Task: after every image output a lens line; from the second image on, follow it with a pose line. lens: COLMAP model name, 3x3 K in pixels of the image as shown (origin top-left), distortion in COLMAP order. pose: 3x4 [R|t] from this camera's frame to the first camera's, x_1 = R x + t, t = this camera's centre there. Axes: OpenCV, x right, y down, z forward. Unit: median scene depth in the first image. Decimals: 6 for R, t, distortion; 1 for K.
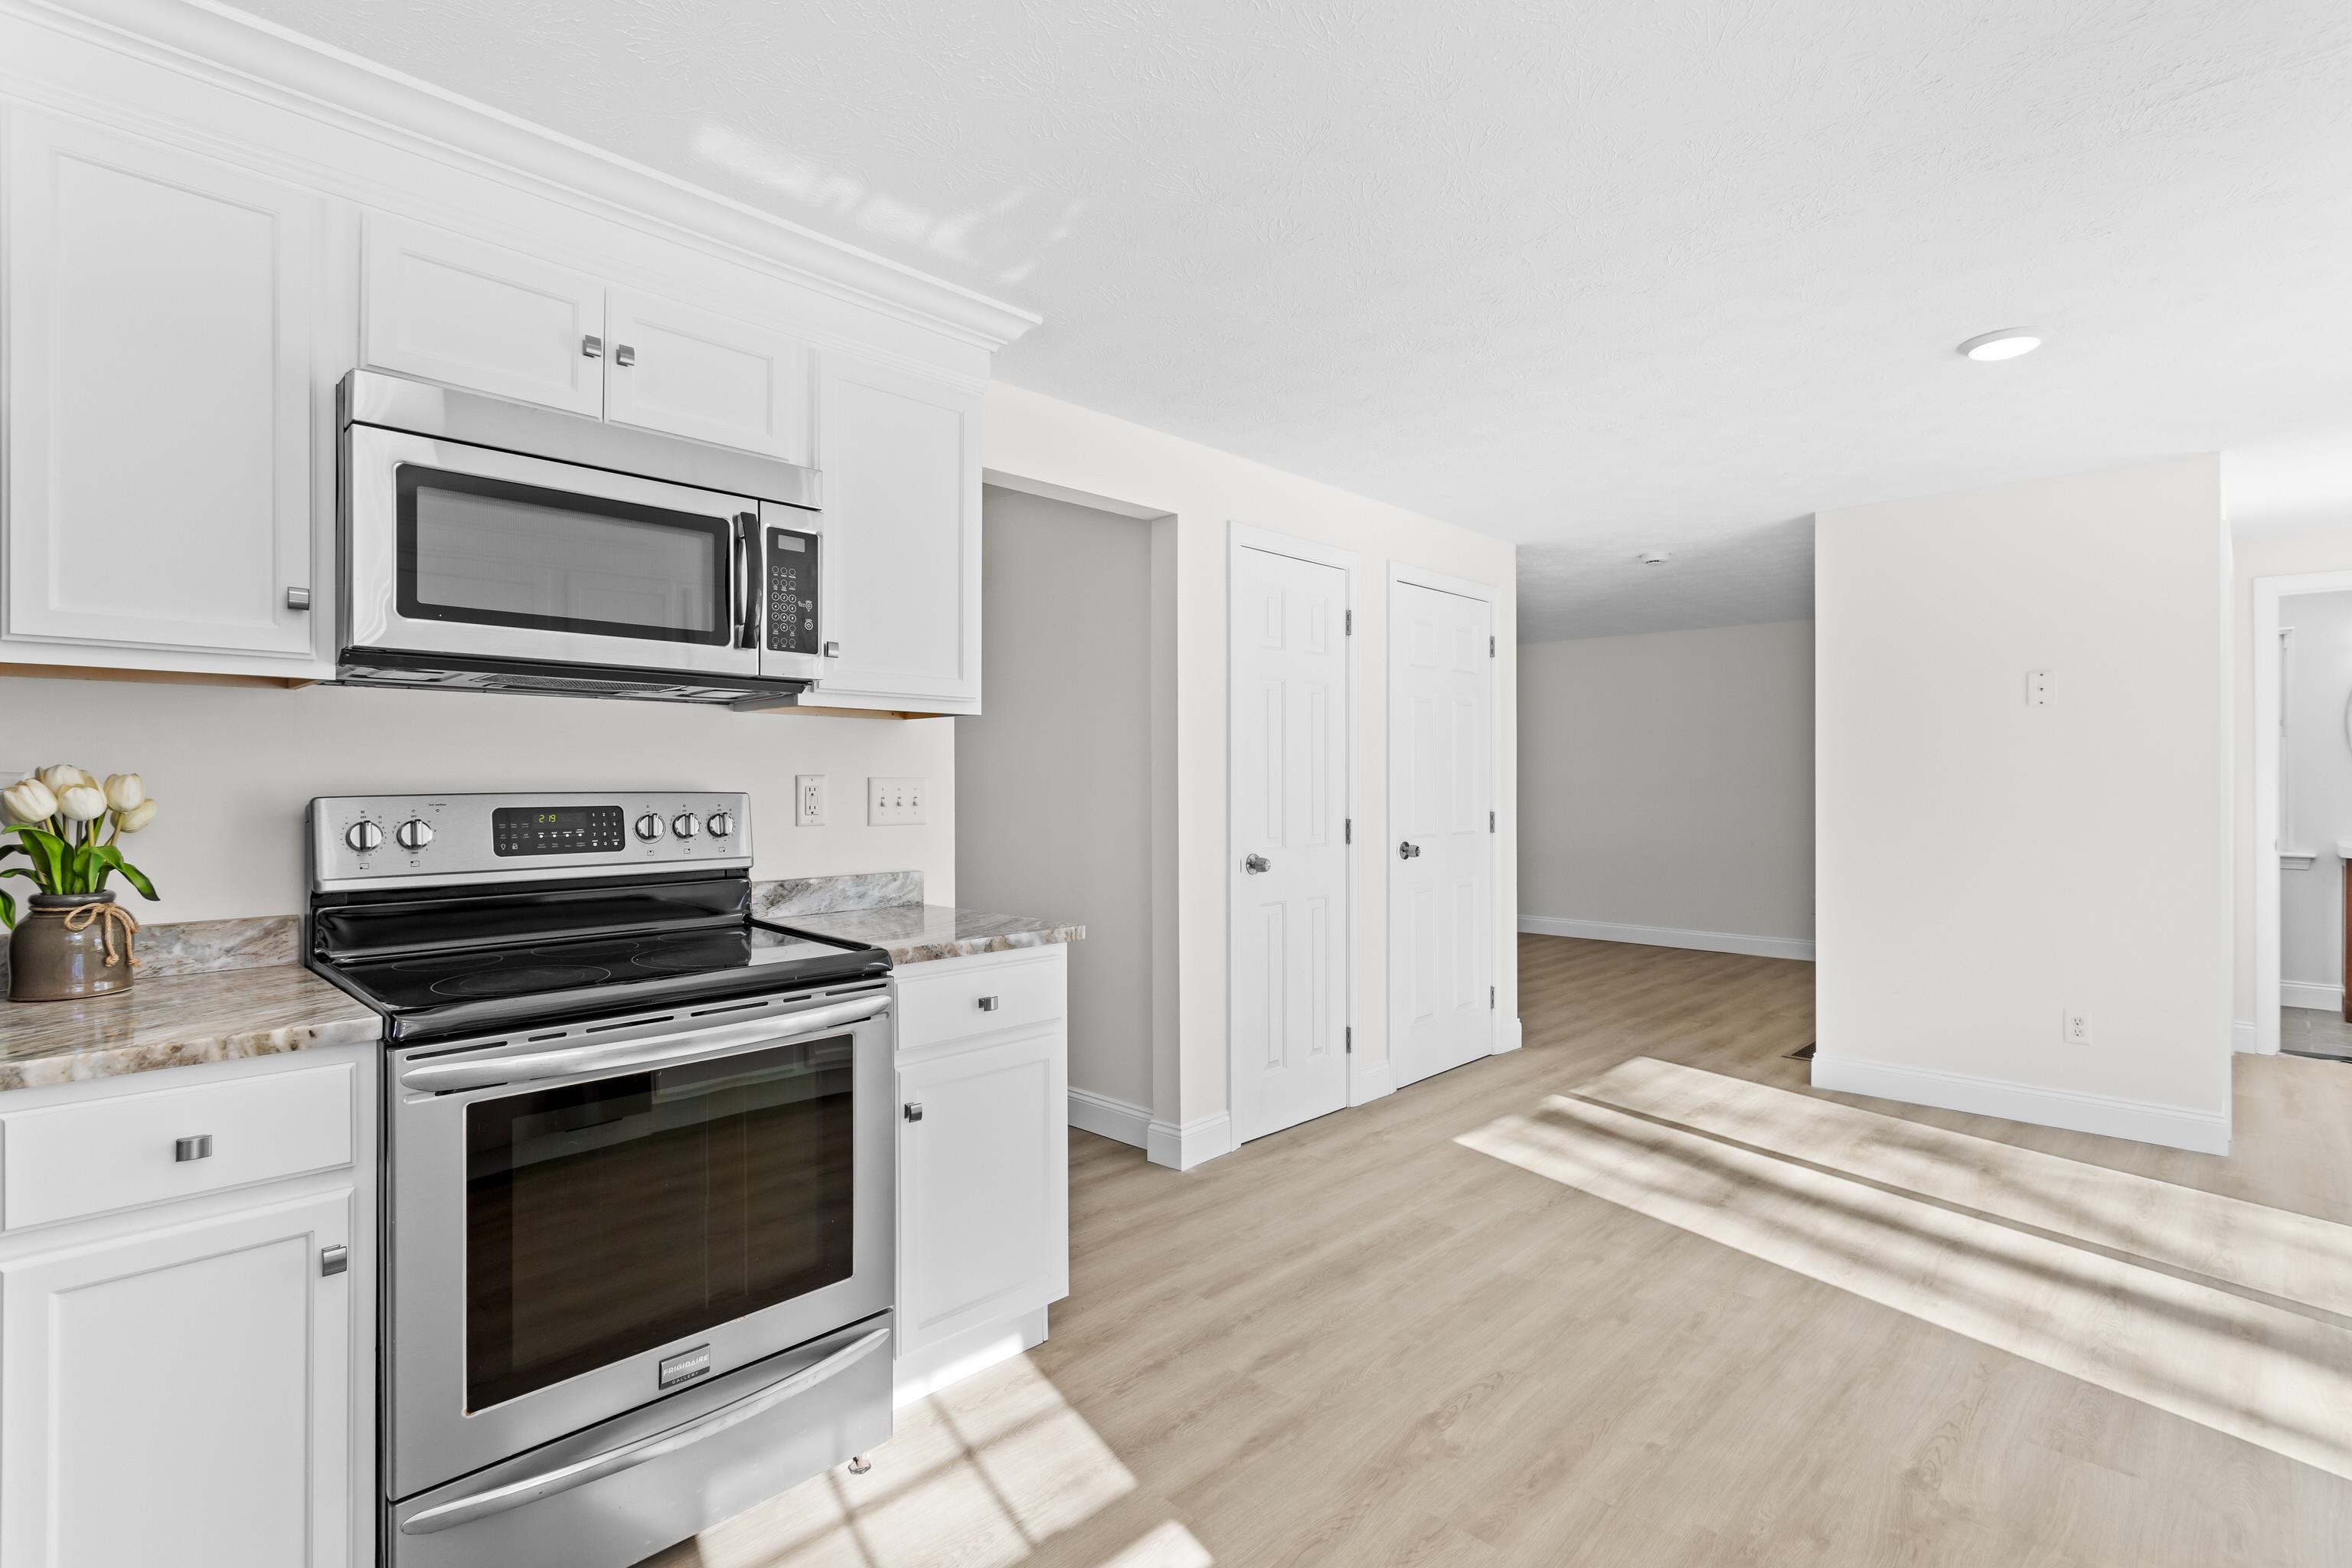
lens RADIAL K [[1111.7, 0, 1172.2], [0, 1111.7, 782.6], [0, 0, 1]] dist [-0.002328, 0.001777]
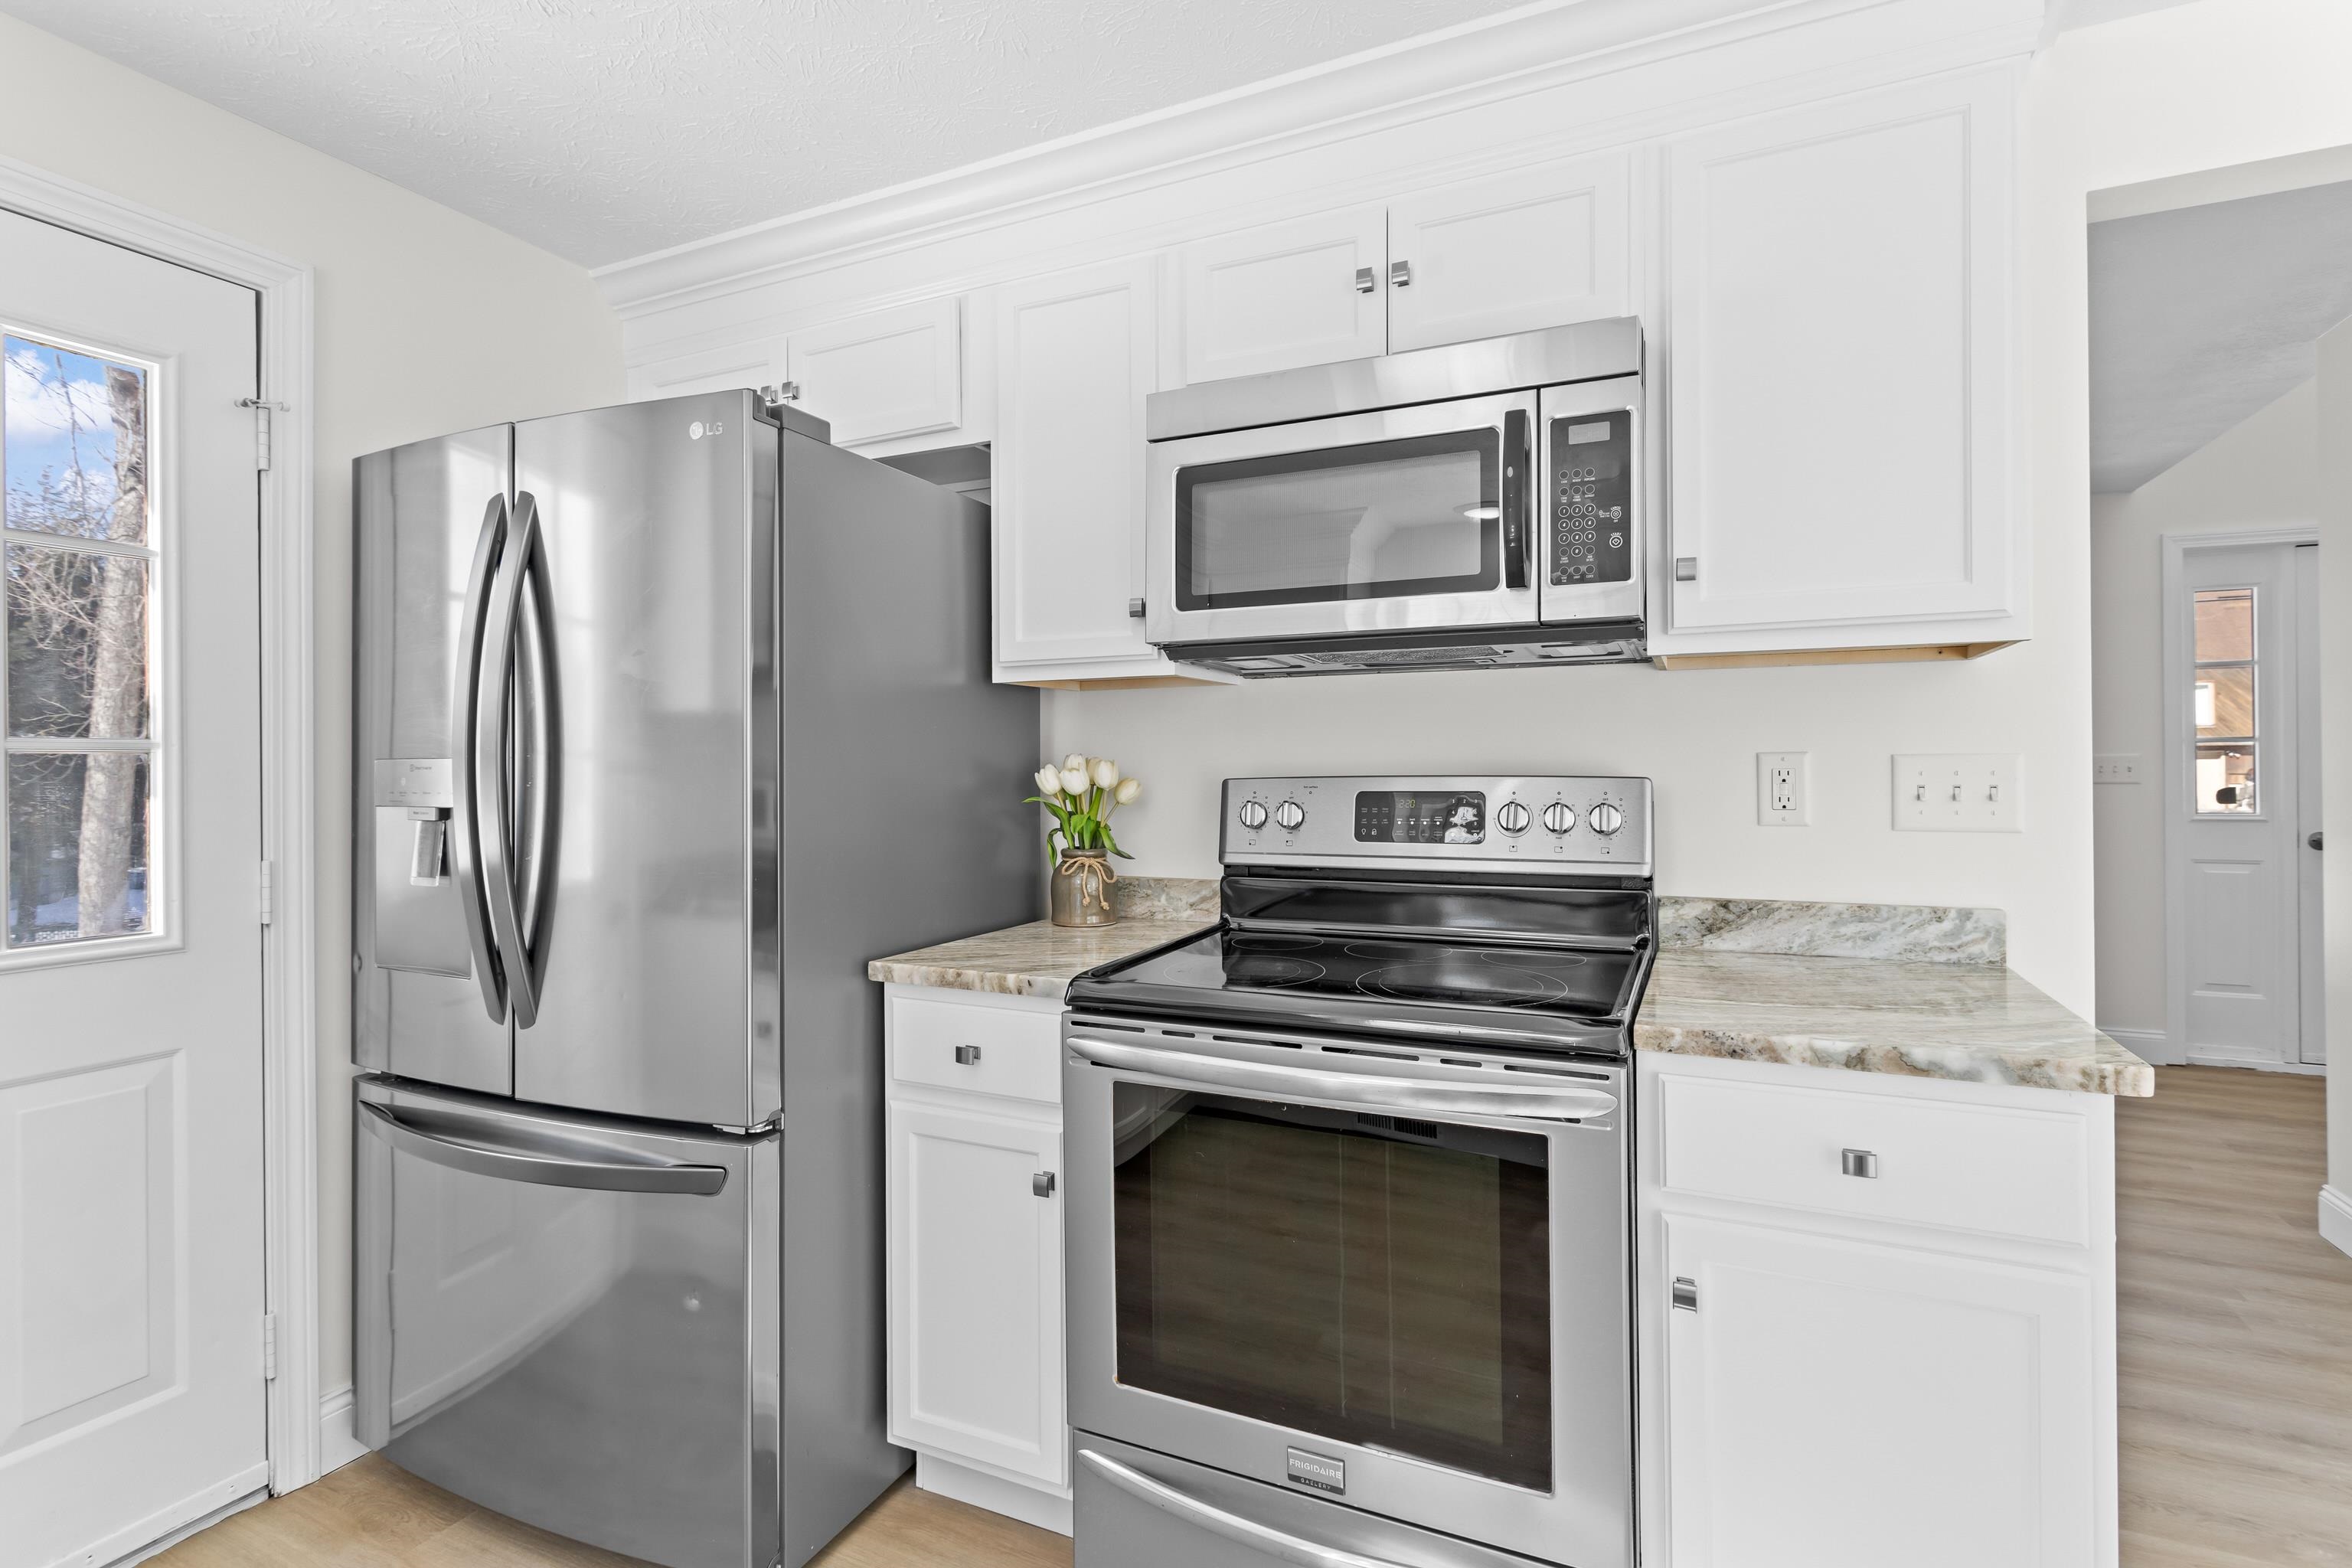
lens RADIAL K [[1111.7, 0, 1191.0], [0, 1111.7, 766.3], [0, 0, 1]] dist [-0.002328, 0.001777]
pose [[0.329186, -0.002061, -0.944263, 0.254944], [0.005302, 0.999986, -0.000335, 0.000268], [0.944250, -0.004896, 0.329193, 0.521411]]
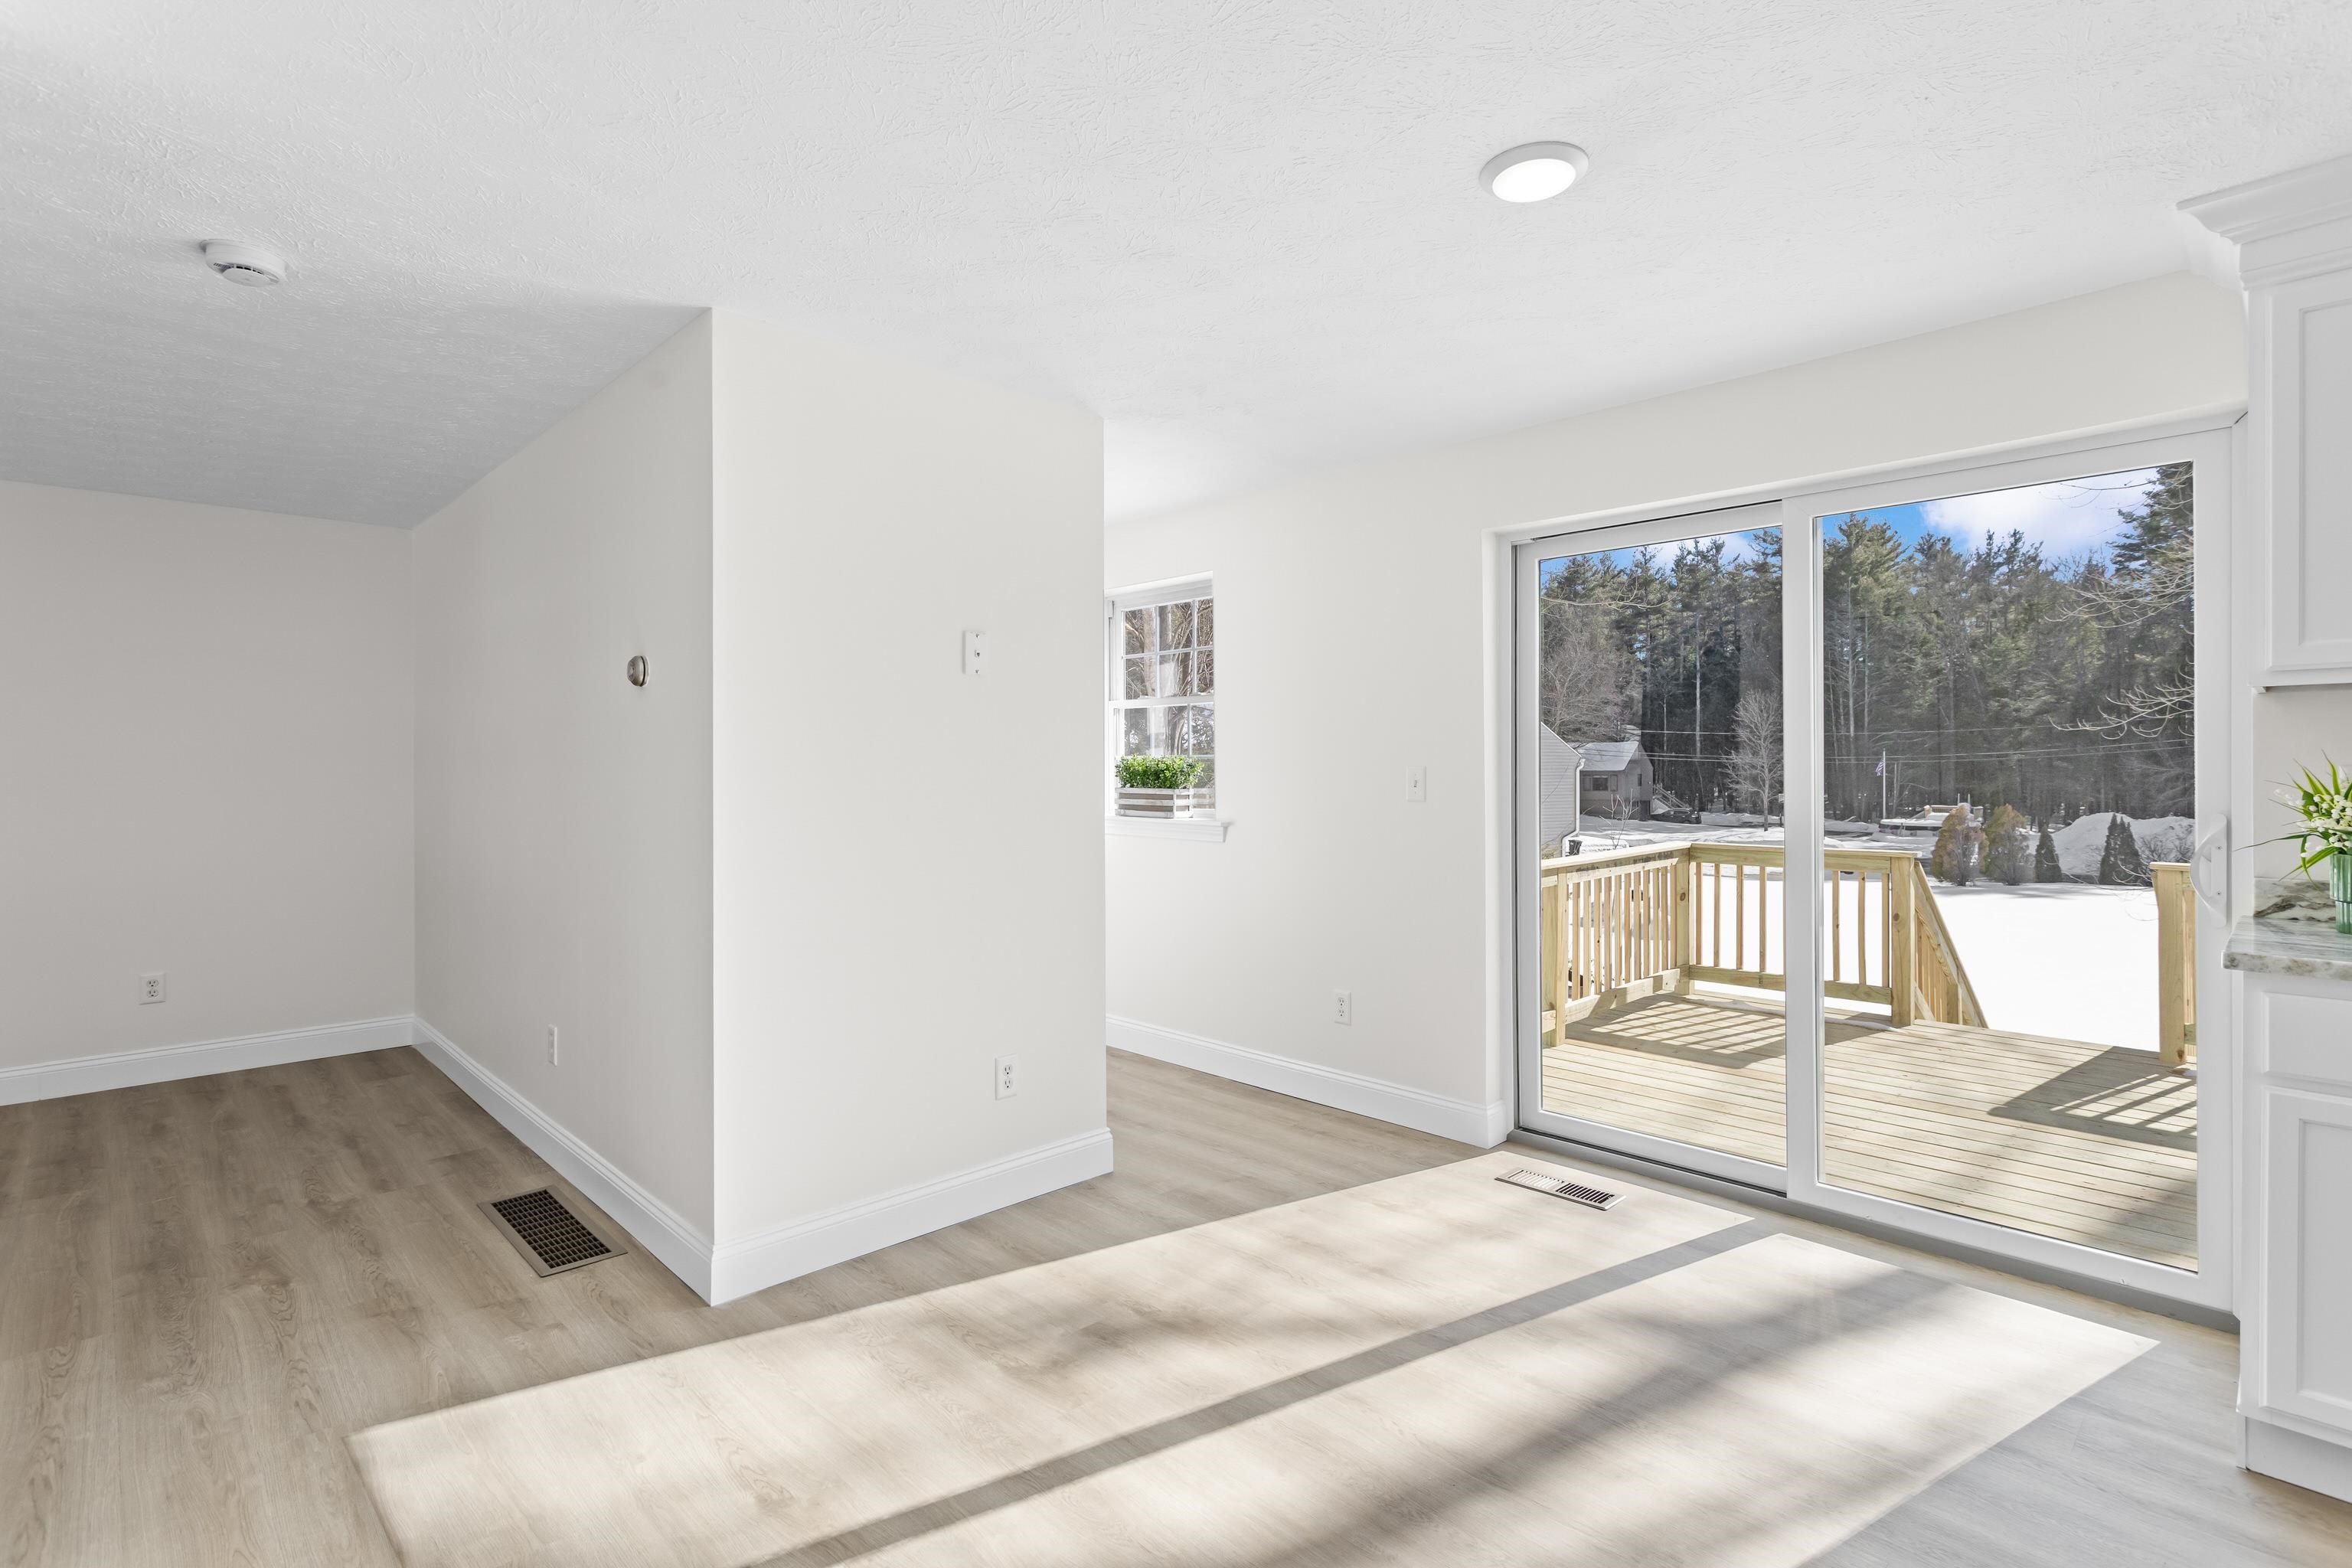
lens RADIAL K [[1111.7, 0, 1205.8], [0, 1111.7, 763.8], [0, 0, 1]] dist [-0.002328, 0.001777]
pose [[0.015099, 0.004133, 0.999877, 0.018613], [0.004567, 0.999981, -0.004203, -0.007202], [-0.999876, 0.004630, 0.015080, 1.564751]]
